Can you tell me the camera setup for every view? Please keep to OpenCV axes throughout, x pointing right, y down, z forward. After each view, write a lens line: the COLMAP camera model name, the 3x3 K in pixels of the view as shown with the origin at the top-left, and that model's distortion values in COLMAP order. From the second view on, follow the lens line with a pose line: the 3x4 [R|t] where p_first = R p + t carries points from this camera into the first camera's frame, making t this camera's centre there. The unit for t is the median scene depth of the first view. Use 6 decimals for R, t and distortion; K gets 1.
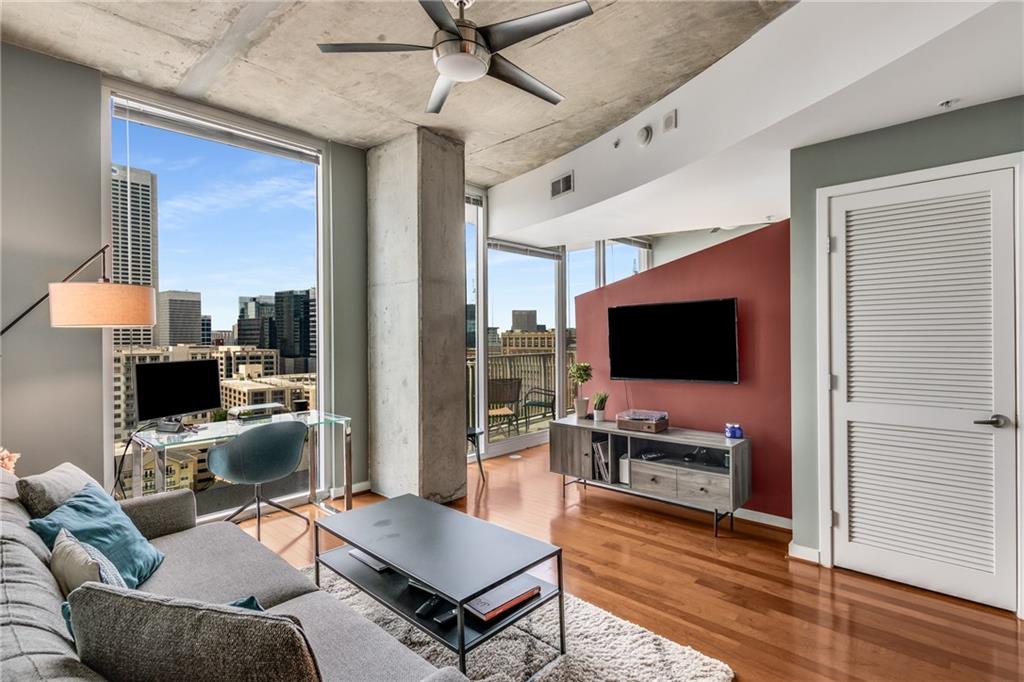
lens RADIAL K [[498.4, 0, 520.6], [0, 498.4, 338.9], [0, 0, 1]] dist [0.001529, 0.000077]
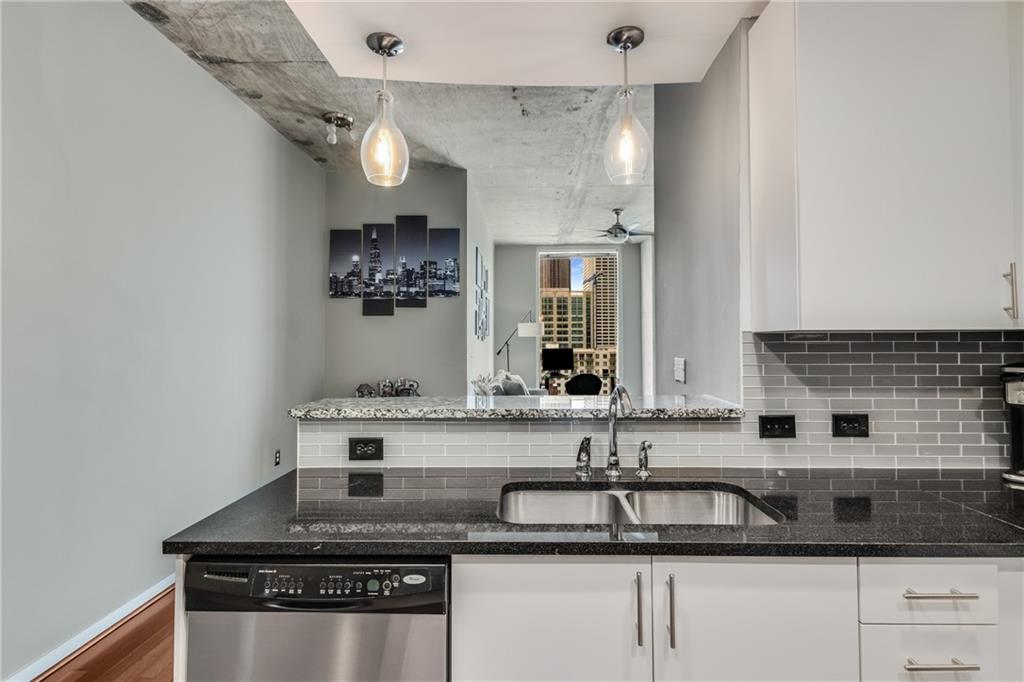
lens RADIAL K [[485.0, 0, 516.6], [0, 485.0, 329.8], [0, 0, 1]] dist [0.014202, -0.000004]
pose [[0.648271, -0.014201, -0.761277, 0.918827], [-0.002444, 0.999782, -0.020731, -0.002055], [0.761406, 0.015299, 0.648095, -0.667509]]
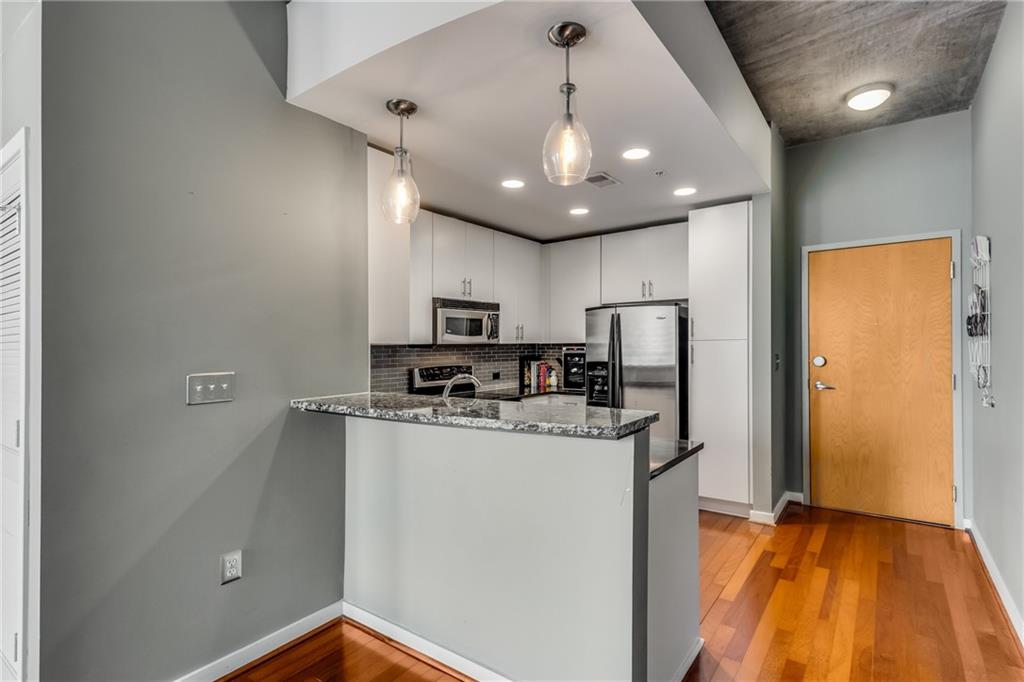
lens RADIAL K [[500.0, 0, 511.7], [0, 500.0, 342.0], [0, 0, 1]] dist [0.003482, -0.000469]
pose [[-0.095043, 0.015388, 0.995354, 0.019275], [0.016304, 0.999770, -0.013900, 0.000811], [-0.995340, 0.014907, -0.095272, -0.353528]]
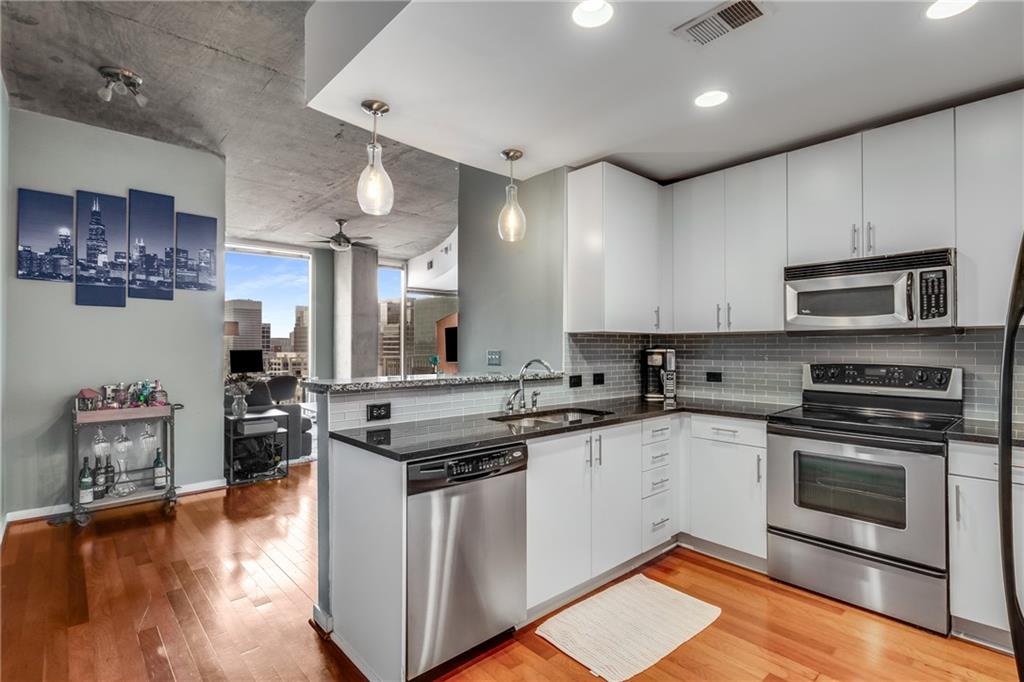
lens RADIAL K [[500.0, 0, 511.7], [0, 500.0, 342.0], [0, 0, 1]] dist [0.003482, -0.000469]
pose [[0.994373, 0.007055, -0.105701, 0.717933], [-0.008316, 0.999899, -0.011499, 0.017404], [0.105610, 0.012314, 0.994331, -1.082863]]
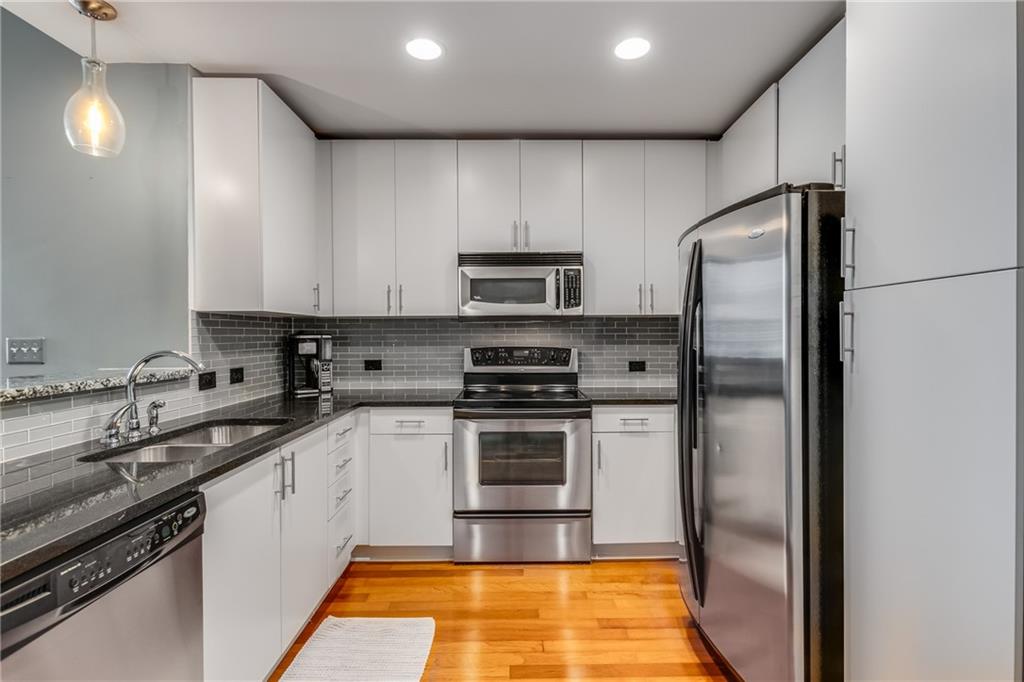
lens RADIAL K [[494.3, 0, 524.2], [0, 494.3, 339.0], [0, 0, 1]] dist [0.002251, -0.000044]
pose [[0.726817, -0.001459, 0.686830, 0.603463], [0.000251, 0.999998, 0.001859, 0.022501], [-0.686831, -0.001179, 0.726816, -0.910761]]
